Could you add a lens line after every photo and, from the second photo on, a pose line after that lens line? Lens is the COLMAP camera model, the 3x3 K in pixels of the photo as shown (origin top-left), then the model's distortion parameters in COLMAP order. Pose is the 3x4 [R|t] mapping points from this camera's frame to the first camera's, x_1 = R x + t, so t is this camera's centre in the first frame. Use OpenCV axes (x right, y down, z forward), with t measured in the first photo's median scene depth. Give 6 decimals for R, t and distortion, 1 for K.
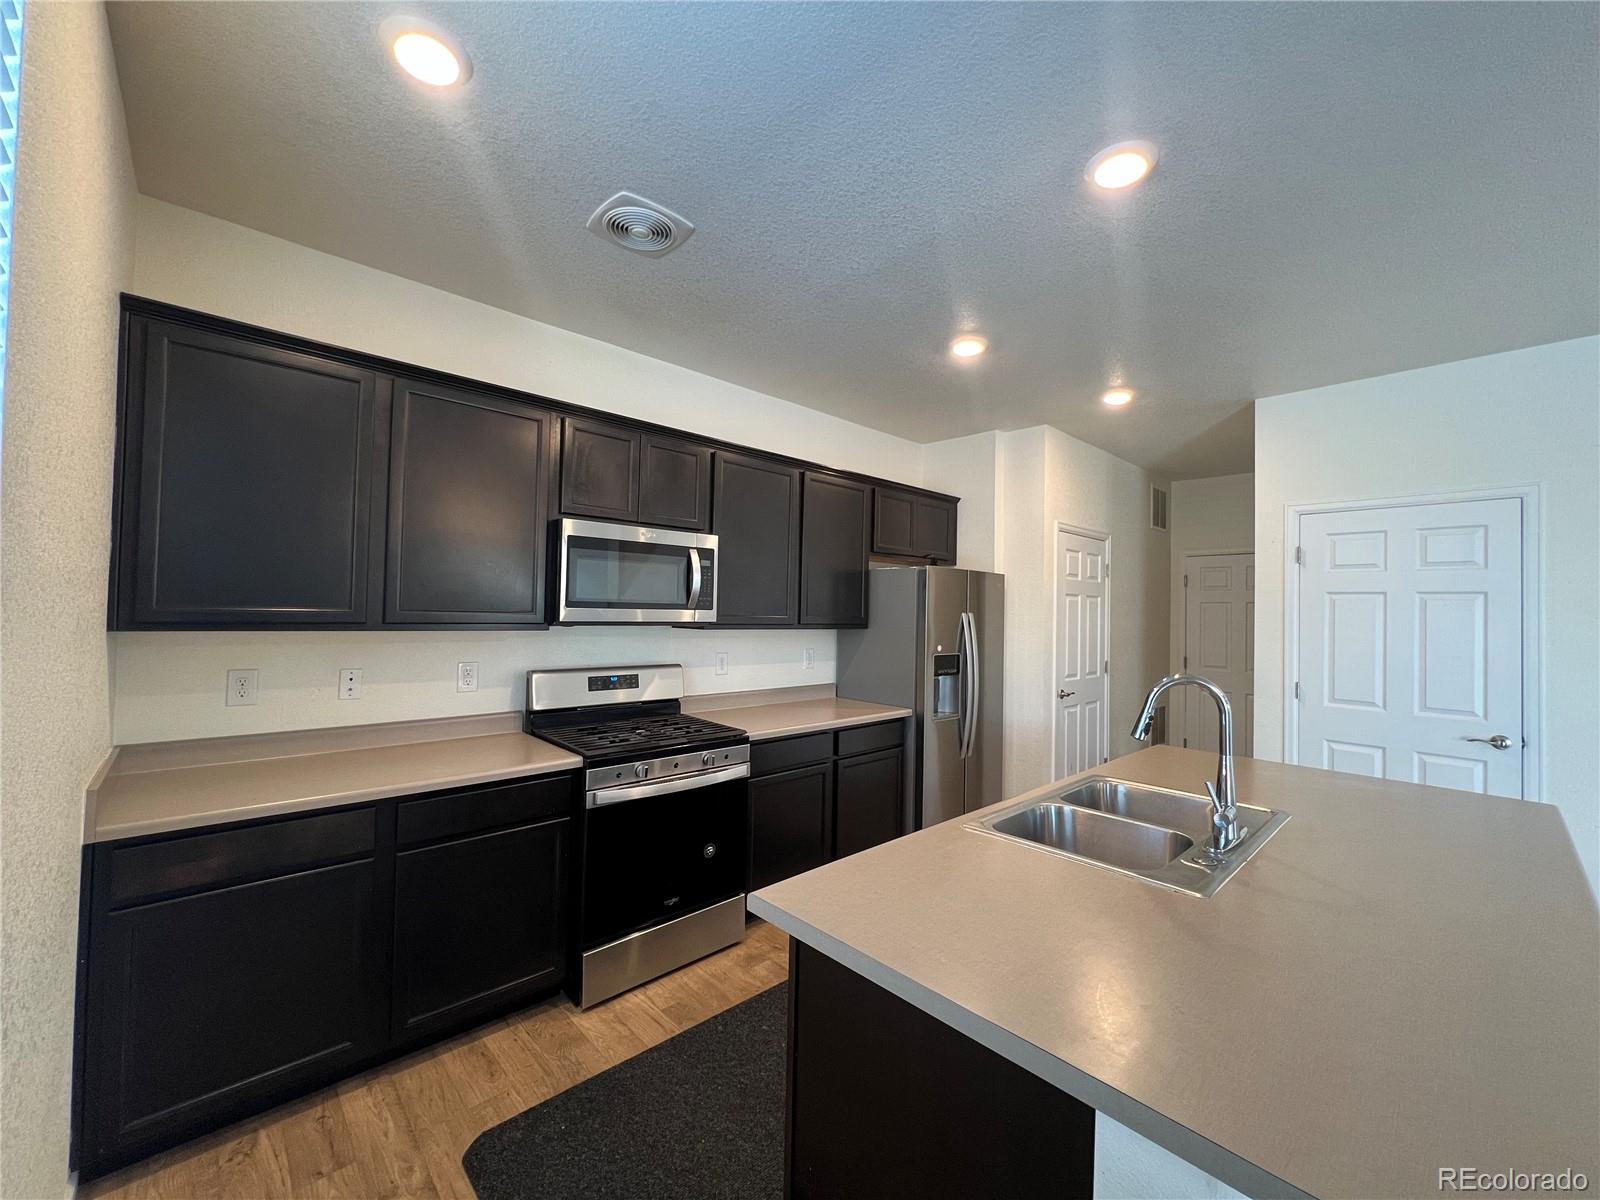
lens RADIAL K [[646.0, 0, 805.9], [0, 646.0, 595.4], [0, 0, 1]] dist [0.000394, 0.000587]
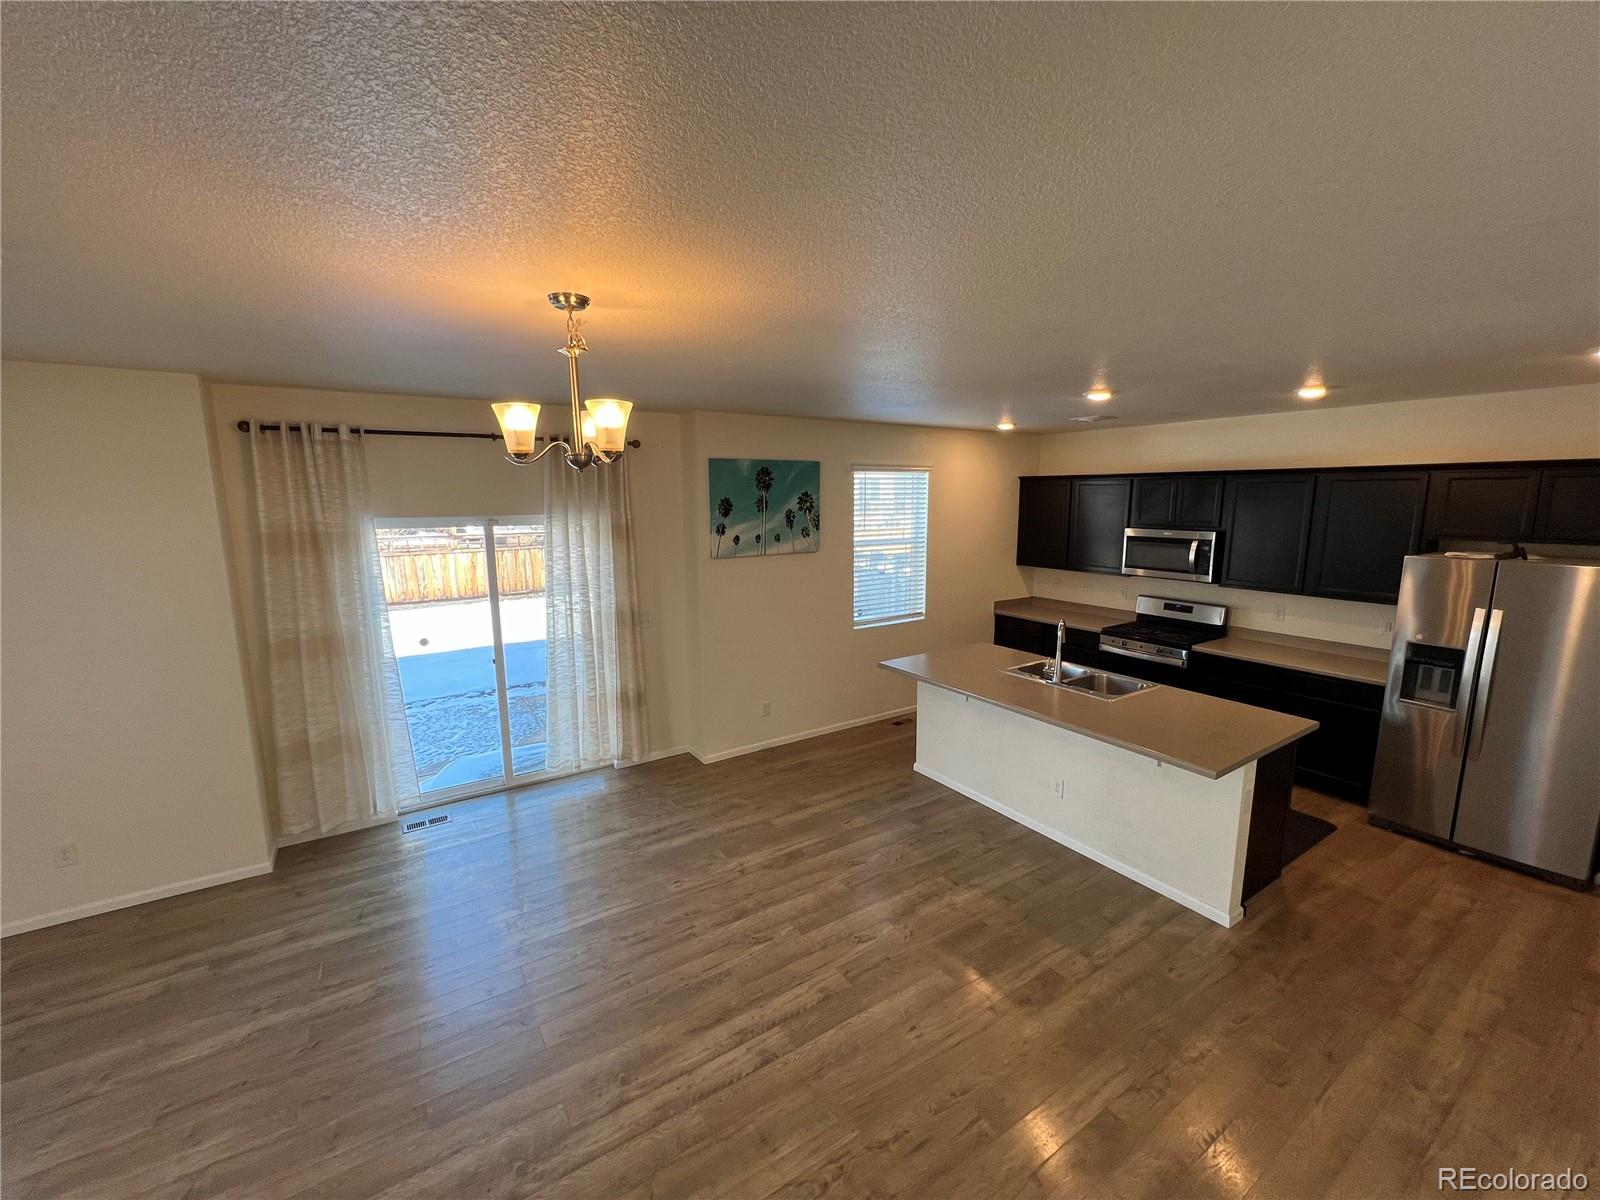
lens RADIAL K [[646.0, 0, 798.9], [0, 646.0, 597.5], [0, 0, 1]] dist [0.000394, 0.000587]
pose [[-0.177894, 0.134788, -0.974775, 1.739735], [0.024429, 0.990874, 0.132556, -0.174529], [0.983746, -0.000232, -0.179563, 0.236436]]
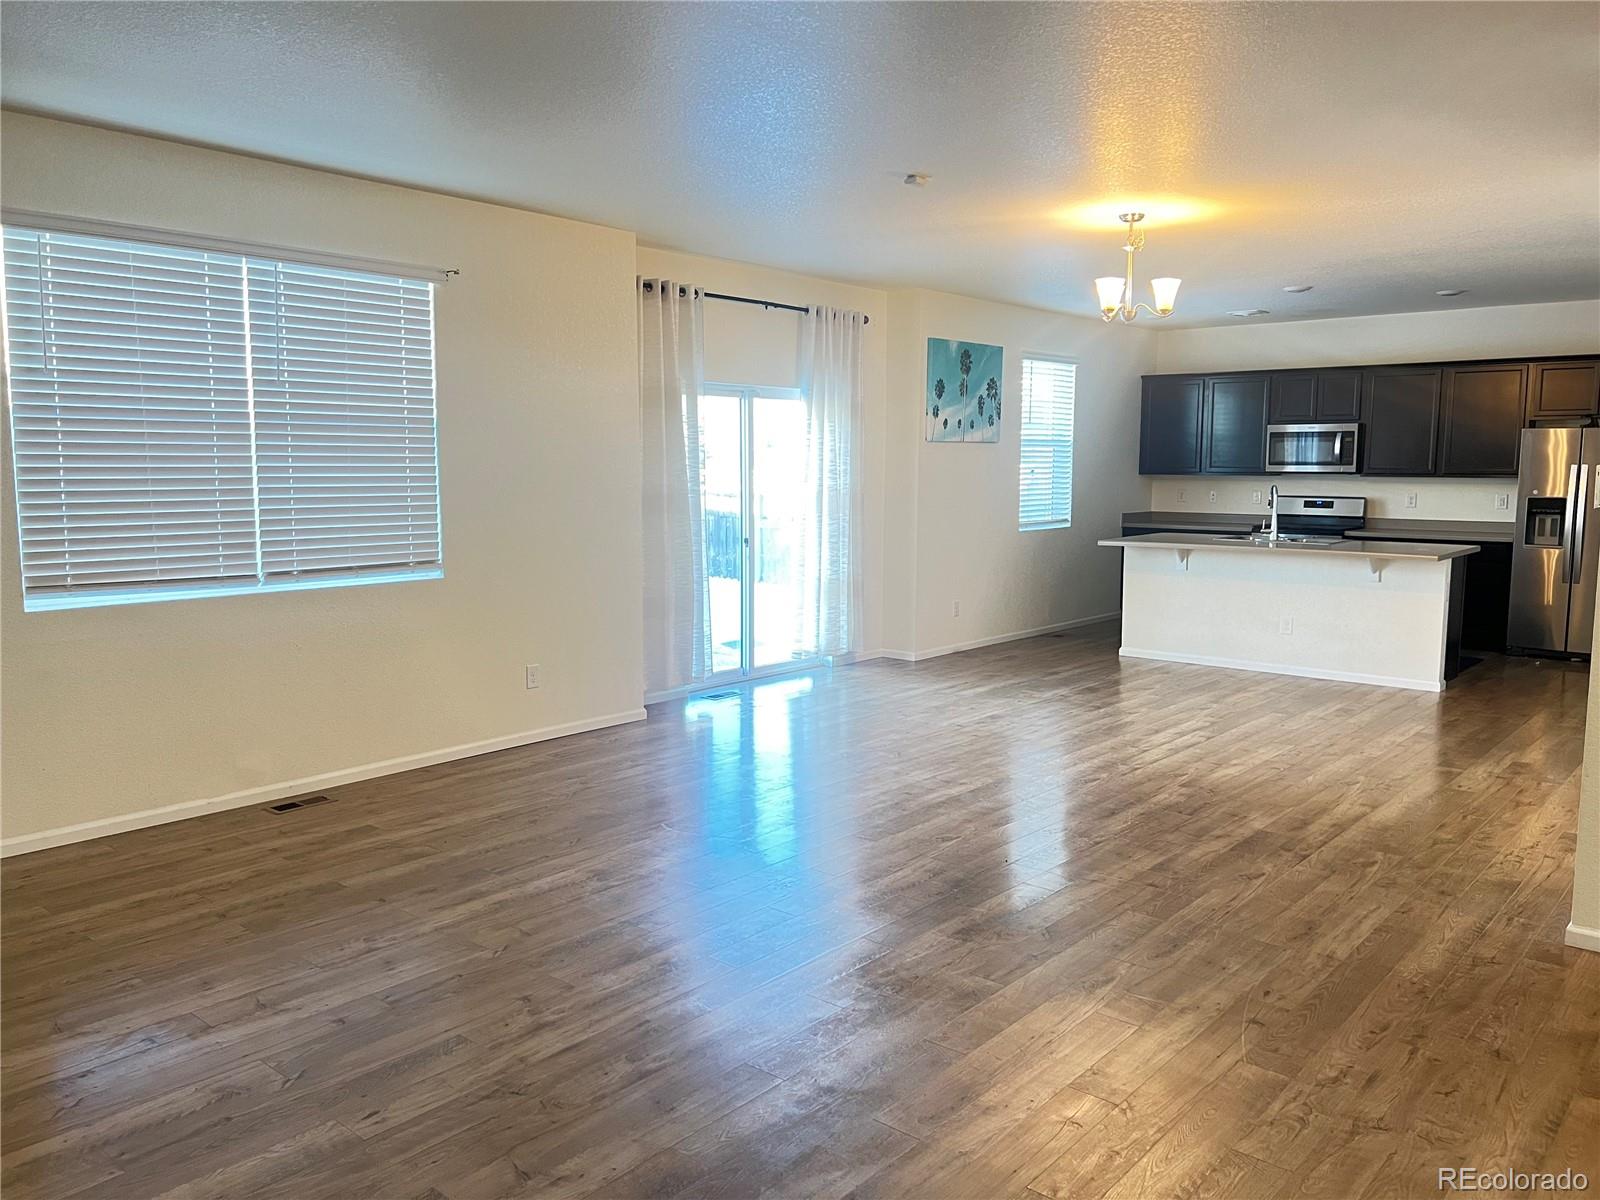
lens RADIAL K [[1187.6, 0, 791.6], [0, 1187.6, 595.5], [0, 0, 1]] dist [0.009422, -0.003286]
pose [[0.087789, 0.095049, -0.991594, 3.030164], [0.026580, 0.994859, 0.097715, 0.017425], [0.995784, -0.034935, 0.084812, -0.843565]]
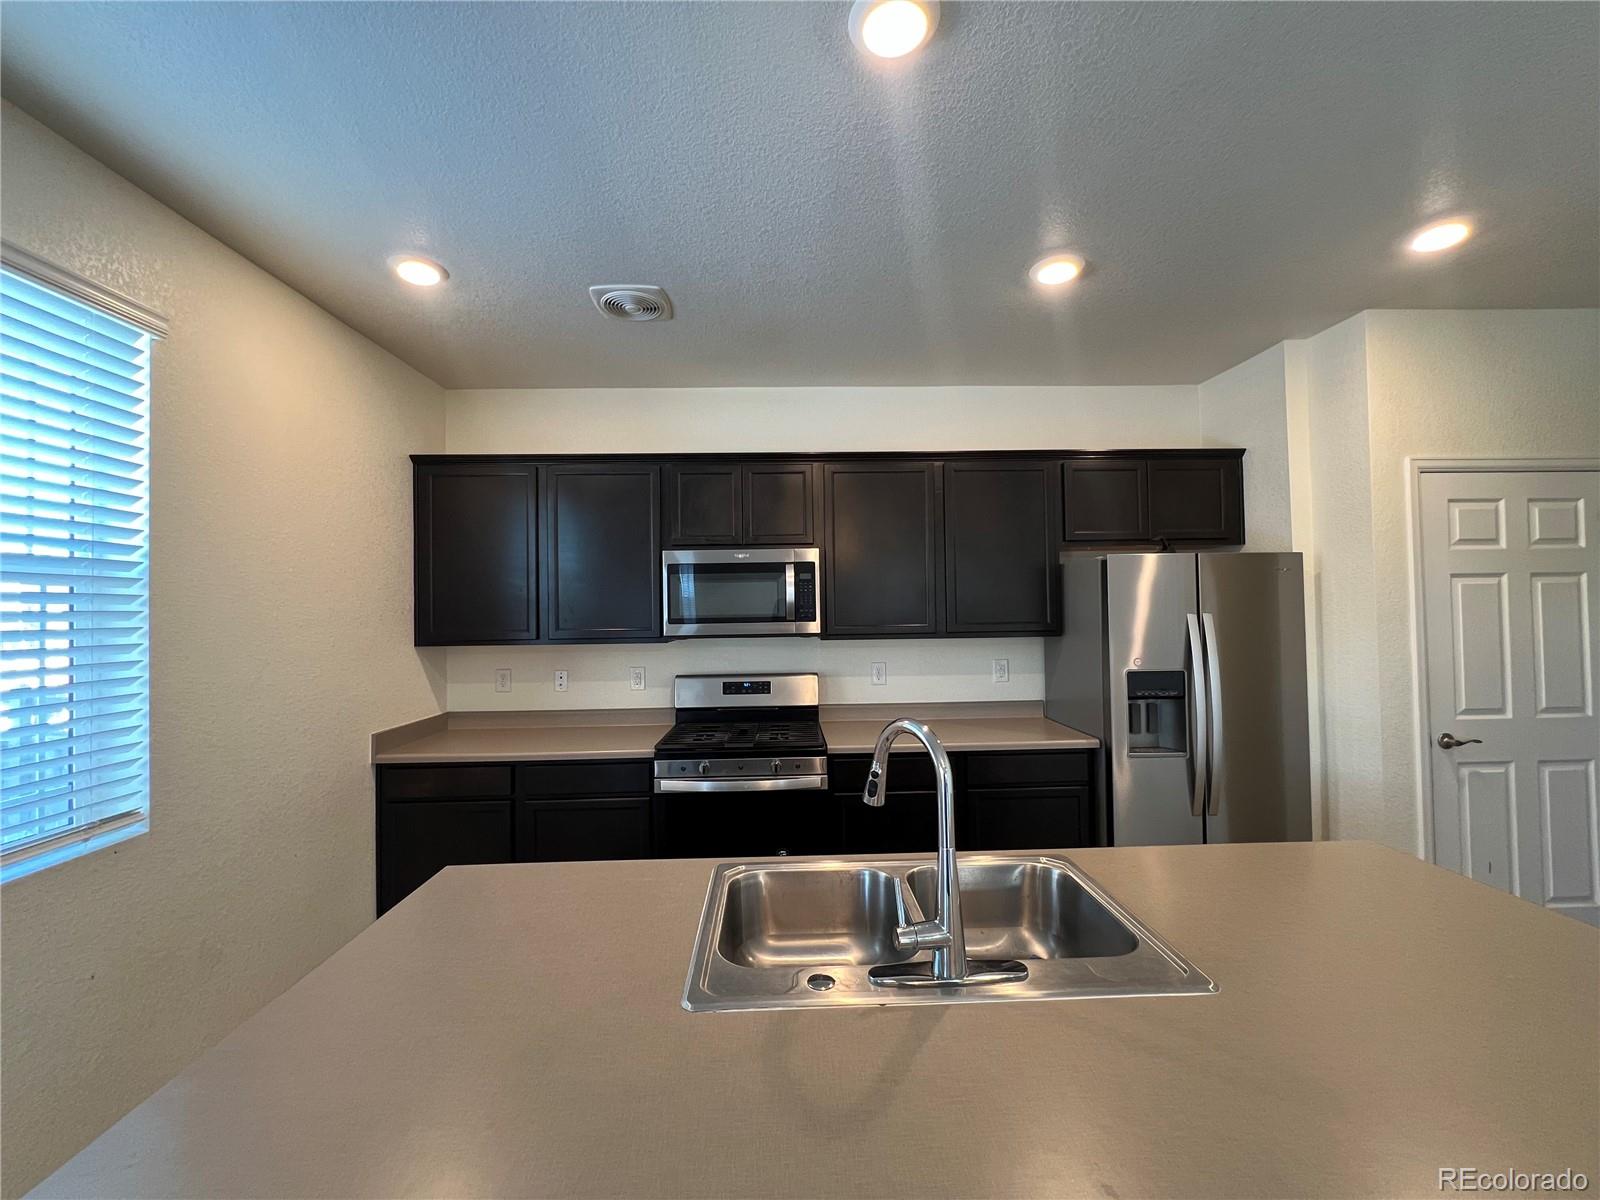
lens RADIAL K [[646.0, 0, 796.2], [0, 646.0, 596.5], [0, 0, 1]] dist [0.000394, 0.000587]
pose [[0.746280, -0.047845, -0.663910, 0.515116], [0.048034, 0.998684, -0.017978, -0.000137], [0.663897, -0.018473, 0.747596, 0.216087]]
